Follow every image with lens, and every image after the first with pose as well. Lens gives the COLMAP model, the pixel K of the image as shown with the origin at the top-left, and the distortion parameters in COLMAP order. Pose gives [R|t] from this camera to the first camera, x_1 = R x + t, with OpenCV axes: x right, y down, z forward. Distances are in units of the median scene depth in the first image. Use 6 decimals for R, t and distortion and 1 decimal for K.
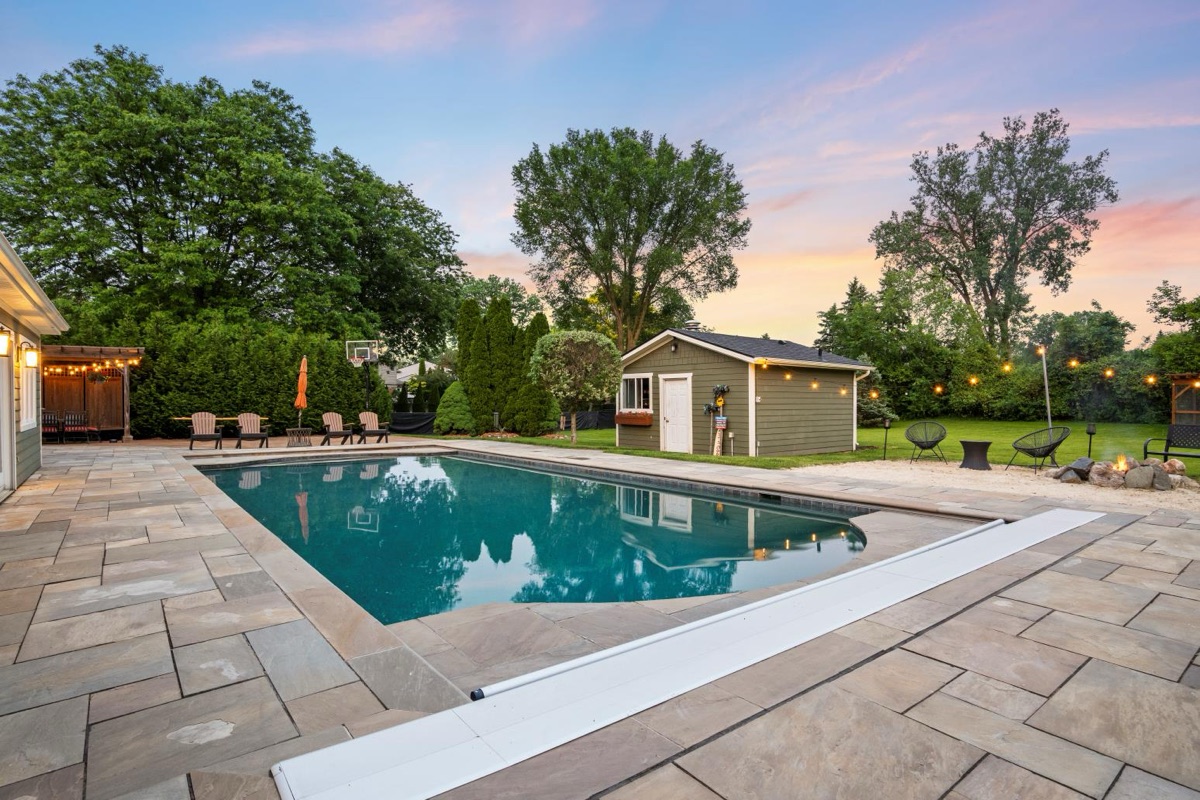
lens RADIAL K [[591.6, 0, 593.6], [0, 591.6, 406.6], [0, 0, 1]] dist [-0.026831, -0.000326]
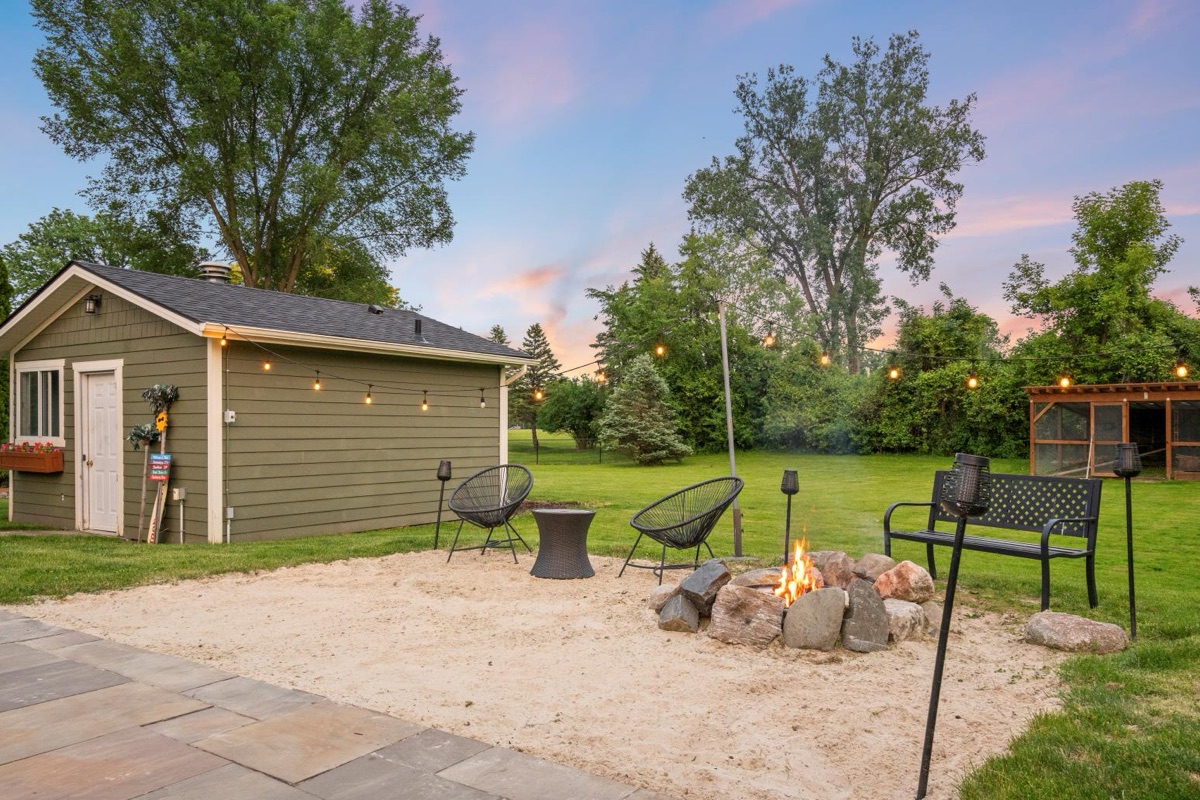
lens RADIAL K [[855.7, 0, 585.5], [0, 855.7, 407.4], [0, 0, 1]] dist [0.020580, -0.005702]
pose [[0.960566, 0.009863, 0.277877, 0.121920], [-0.001454, 0.999535, -0.030452, 0.000284], [-0.278048, 0.028847, 0.960134, 0.093810]]
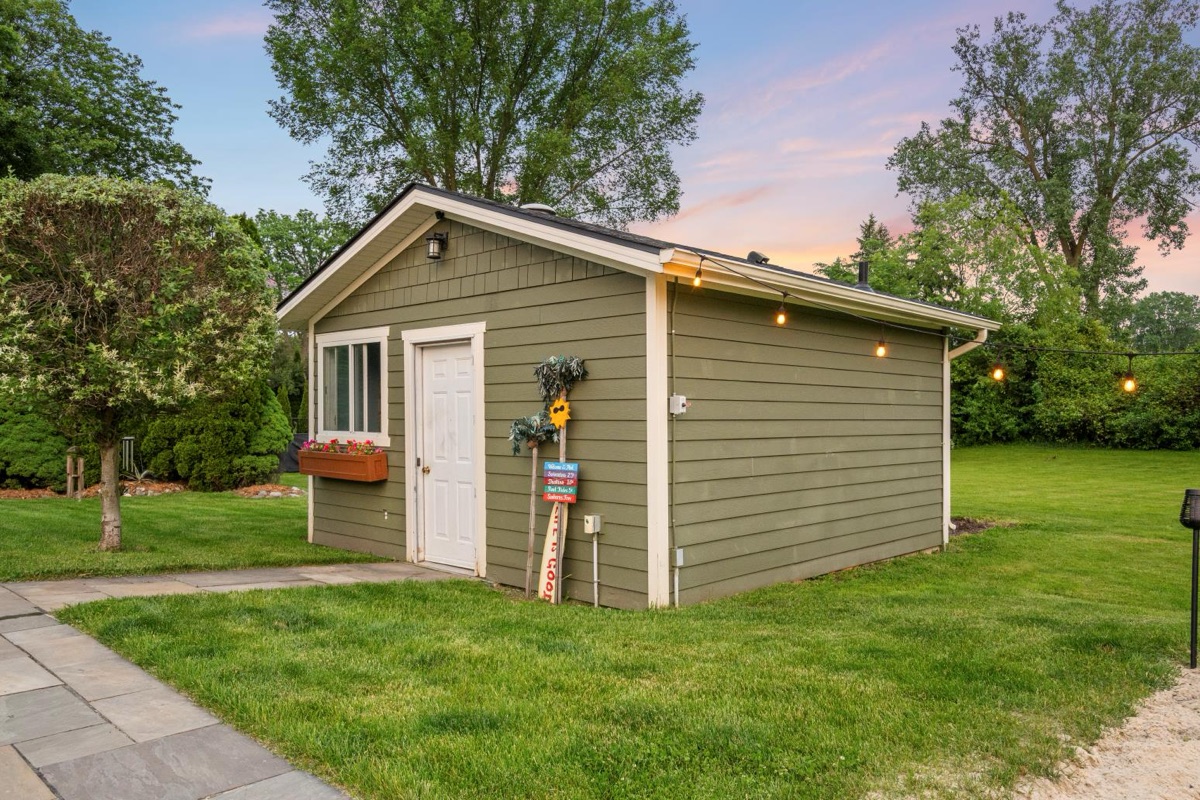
lens RADIAL K [[836.7, 0, 600.0], [0, 836.7, 400.0], [0, 0, 1]] dist [0.014938, -0.001760]
pose [[0.992127, 0.005930, 0.125093, 0.063965], [-0.002754, 0.999670, -0.025550, -0.001224], [-0.125203, 0.025005, 0.991816, 0.202030]]
